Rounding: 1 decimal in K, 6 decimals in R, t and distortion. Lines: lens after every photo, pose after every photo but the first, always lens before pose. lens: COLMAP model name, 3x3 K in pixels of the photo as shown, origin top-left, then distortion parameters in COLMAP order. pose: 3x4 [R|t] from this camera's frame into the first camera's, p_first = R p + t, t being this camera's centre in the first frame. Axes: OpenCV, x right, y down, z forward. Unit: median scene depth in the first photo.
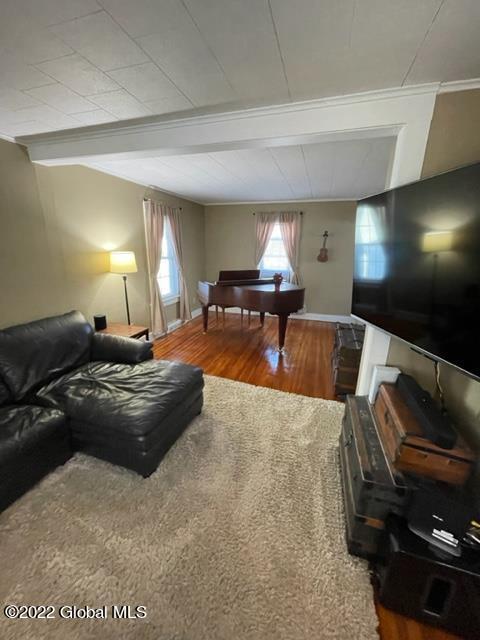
lens RADIAL K [[258.6, 0, 240.0], [0, 258.6, 320.0], [0, 0, 1]] dist [0.000552, 0.000663]
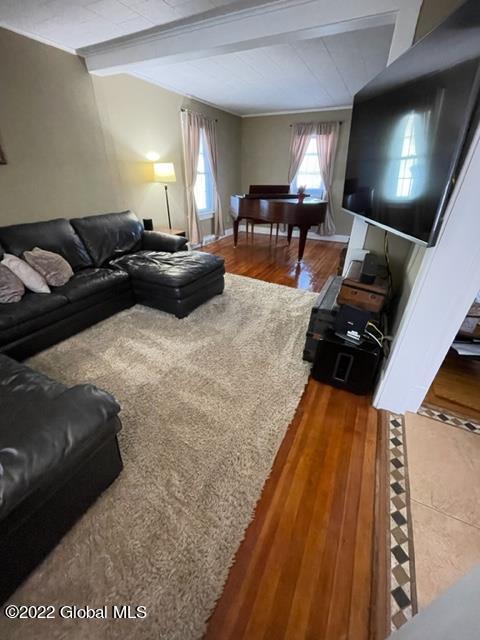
lens RADIAL K [[258.6, 0, 240.0], [0, 258.6, 320.0], [0, 0, 1]] dist [0.000552, 0.000663]
pose [[0.986051, 0.081177, -0.145306, 0.121423], [-0.045594, 0.971348, 0.233249, 0.153622], [0.160077, -0.223370, 0.961499, -0.241512]]
